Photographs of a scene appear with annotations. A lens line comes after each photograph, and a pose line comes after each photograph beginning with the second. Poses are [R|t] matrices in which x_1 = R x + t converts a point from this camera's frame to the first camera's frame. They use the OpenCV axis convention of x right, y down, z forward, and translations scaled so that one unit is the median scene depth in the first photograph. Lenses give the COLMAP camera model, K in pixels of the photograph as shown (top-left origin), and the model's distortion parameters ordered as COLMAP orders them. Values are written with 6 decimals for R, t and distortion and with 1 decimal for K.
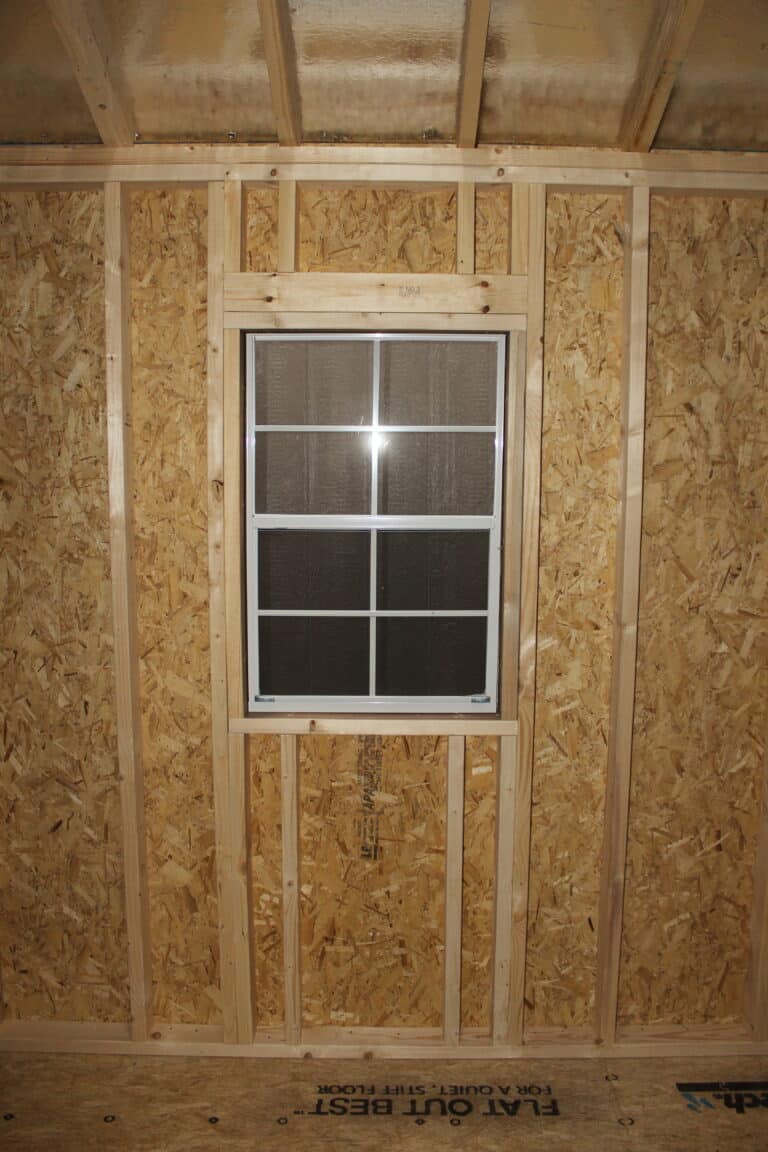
lens RADIAL K [[982.4, 0, 384.0], [0, 982.4, 576.0], [0, 0, 1]] dist [-0.147803, 0.136285]
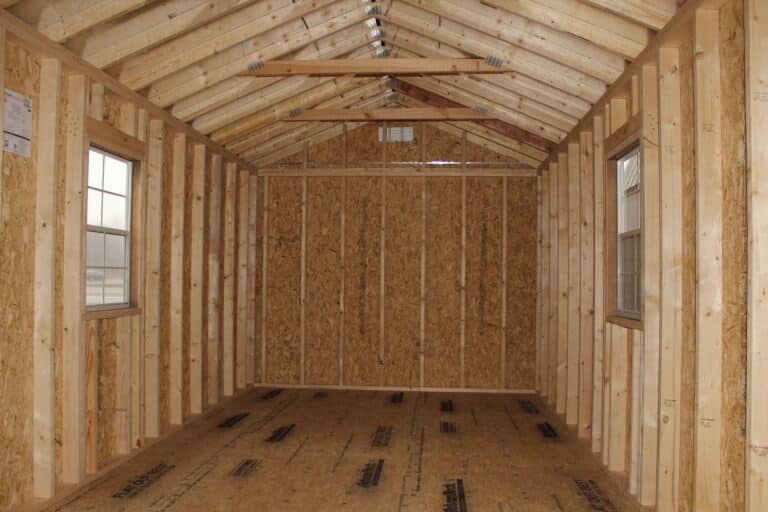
lens RADIAL K [[655.0, 0, 384.0], [0, 655.0, 256.0], [0, 0, 1]] dist [-0.147803, 0.136285]
pose [[-0.080155, -0.045101, -0.995762, 1.487243], [-0.138939, 0.989729, -0.033643, 0.125900], [0.987052, 0.135654, -0.085598, 0.558371]]
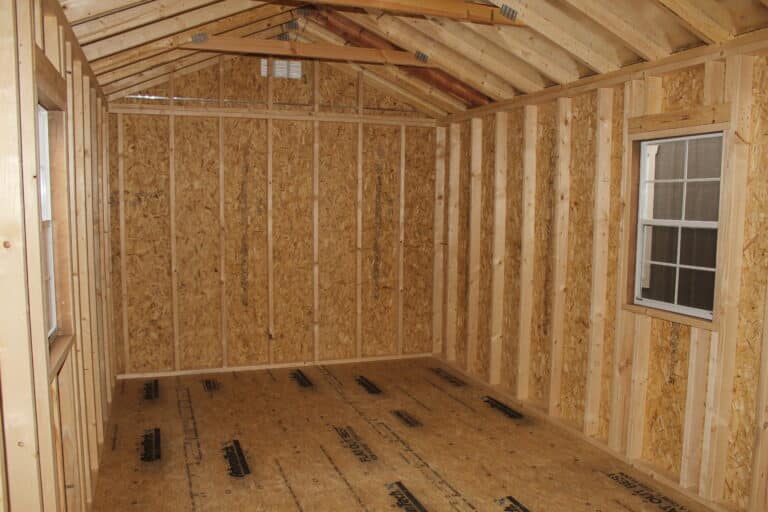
lens RADIAL K [[655.0, 0, 384.0], [0, 655.0, 256.0], [0, 0, 1]] dist [-0.147803, 0.136285]
pose [[0.341850, 0.076500, -0.936636, 1.087170], [-0.126300, 0.991379, 0.034875, 0.049940], [0.931229, 0.106376, 0.348565, -0.094456]]
